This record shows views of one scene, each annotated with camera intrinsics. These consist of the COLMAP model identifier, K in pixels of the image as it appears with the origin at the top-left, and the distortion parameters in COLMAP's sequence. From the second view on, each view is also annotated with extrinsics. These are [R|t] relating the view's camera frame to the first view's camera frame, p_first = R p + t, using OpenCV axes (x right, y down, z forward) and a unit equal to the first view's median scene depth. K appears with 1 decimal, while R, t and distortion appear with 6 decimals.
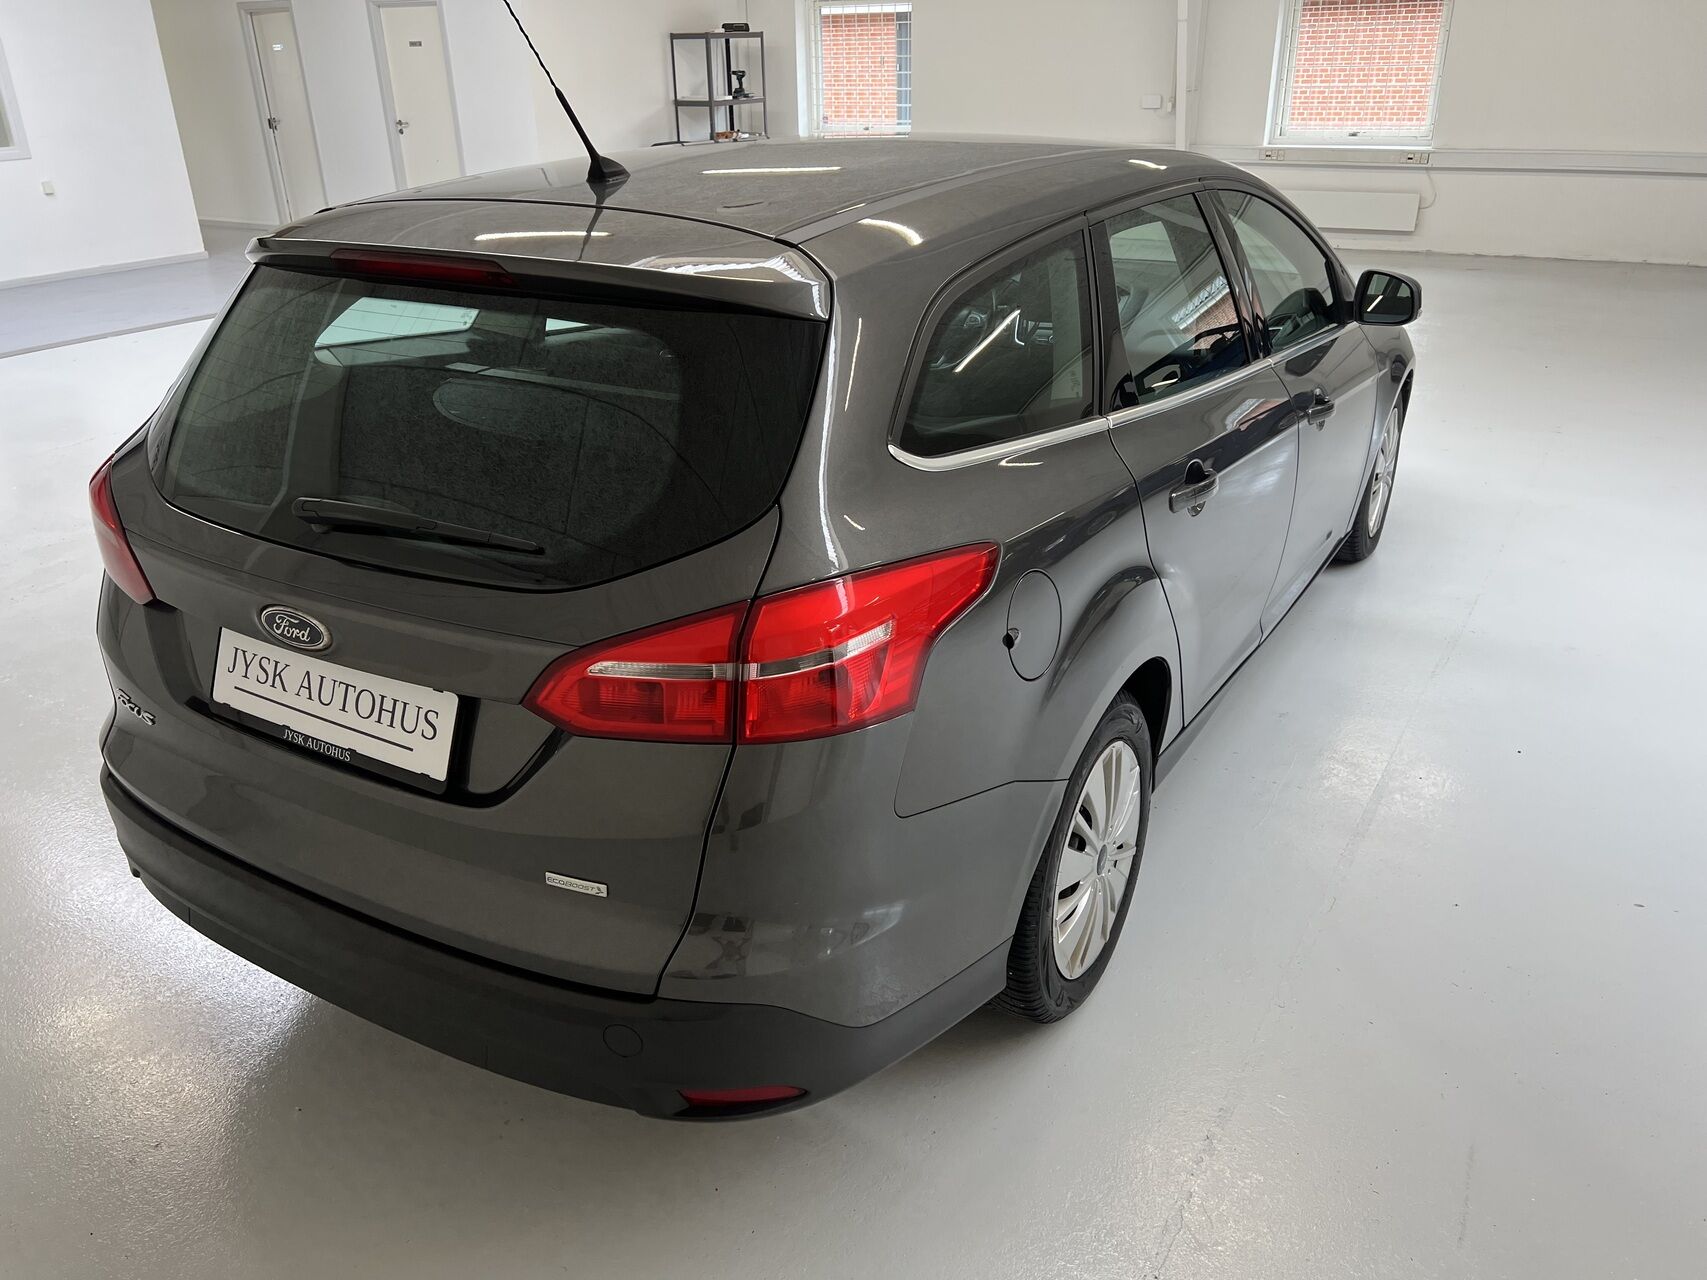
lens RADIAL K [[1299.7, 0, 898.1], [0, 1299.7, 679.5], [0, 0, 1]] dist [0.096036, -0.188336]
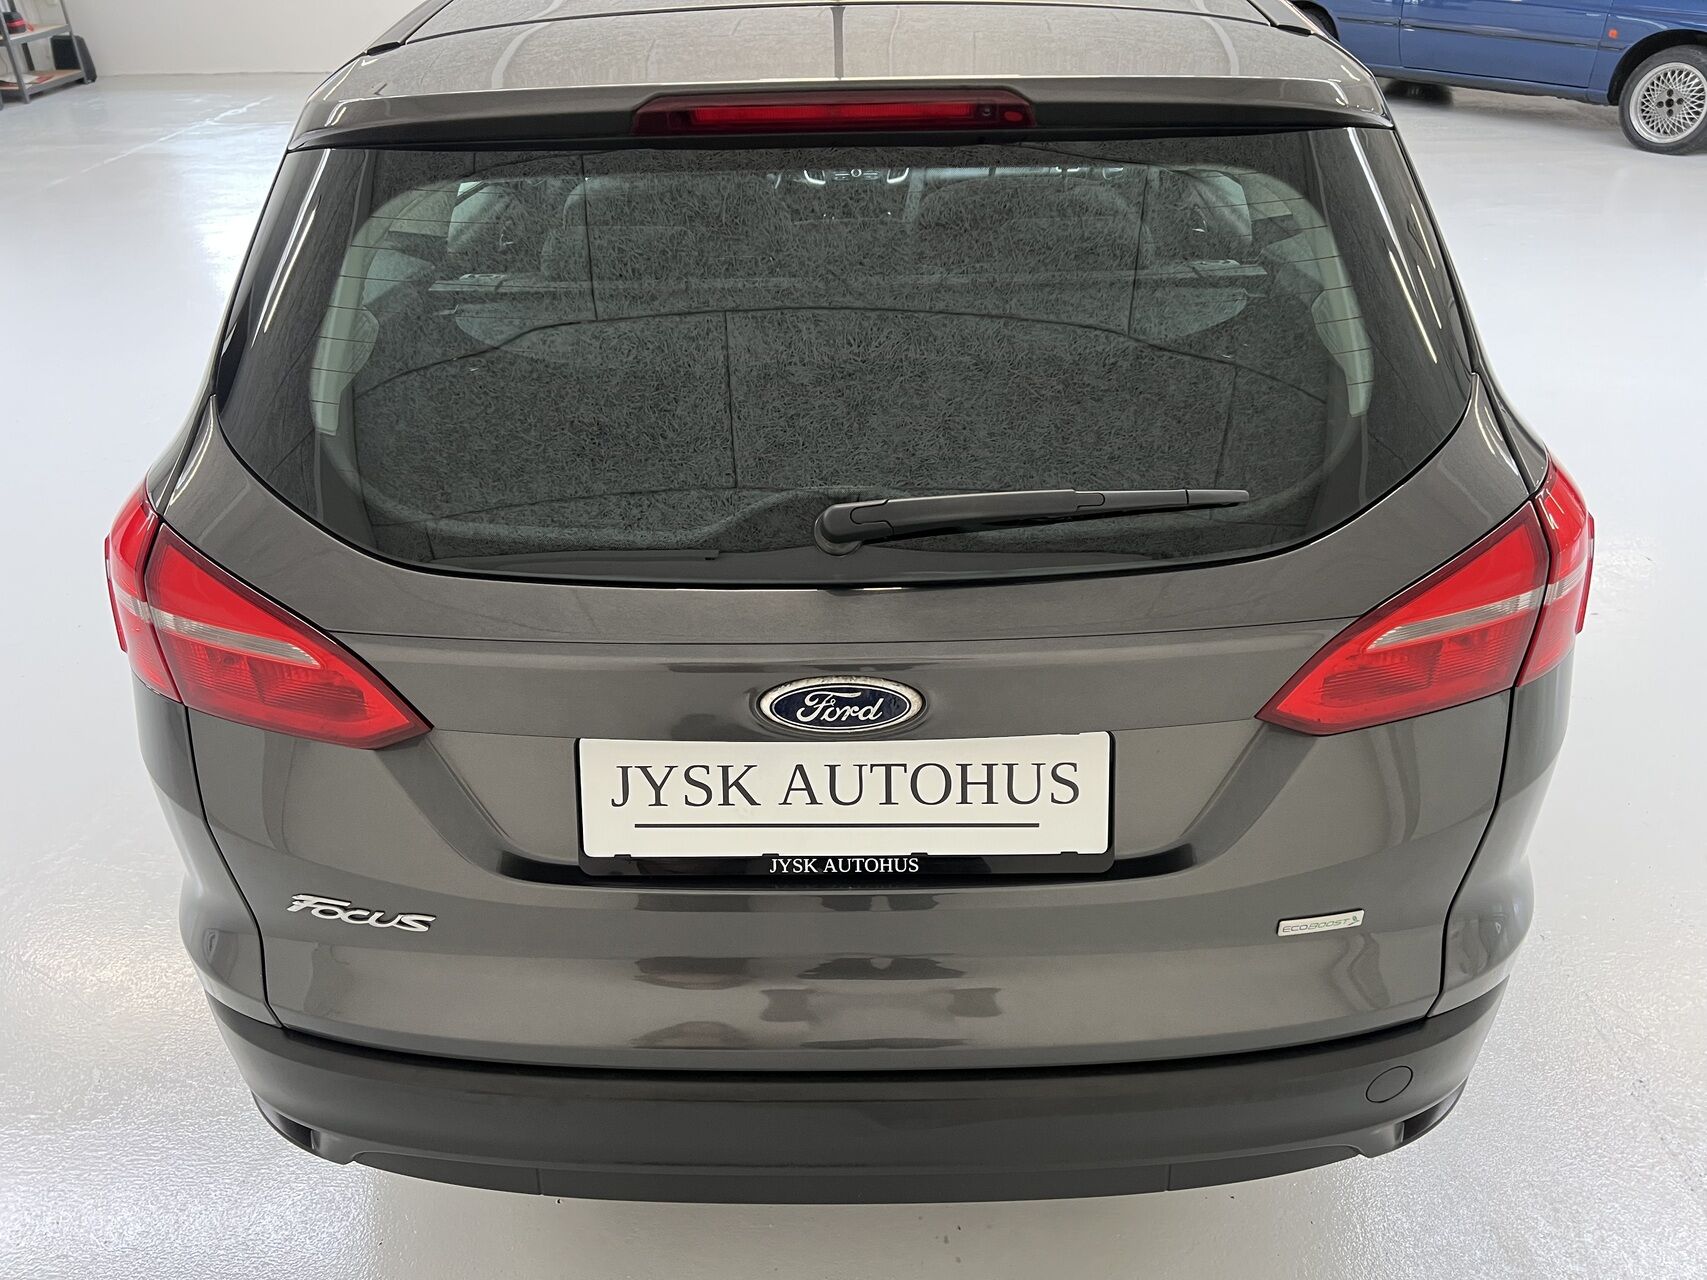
lens RADIAL K [[1269.8, 0, 853.5], [0, 1269.8, 640.0], [0, 0, 1]] dist [0.064626, -0.074775]
pose [[0.864390, -0.266271, 0.426533, -0.709311], [0.223451, 0.963330, 0.148543, -0.161152], [-0.450444, -0.033090, 0.892191, 0.442974]]
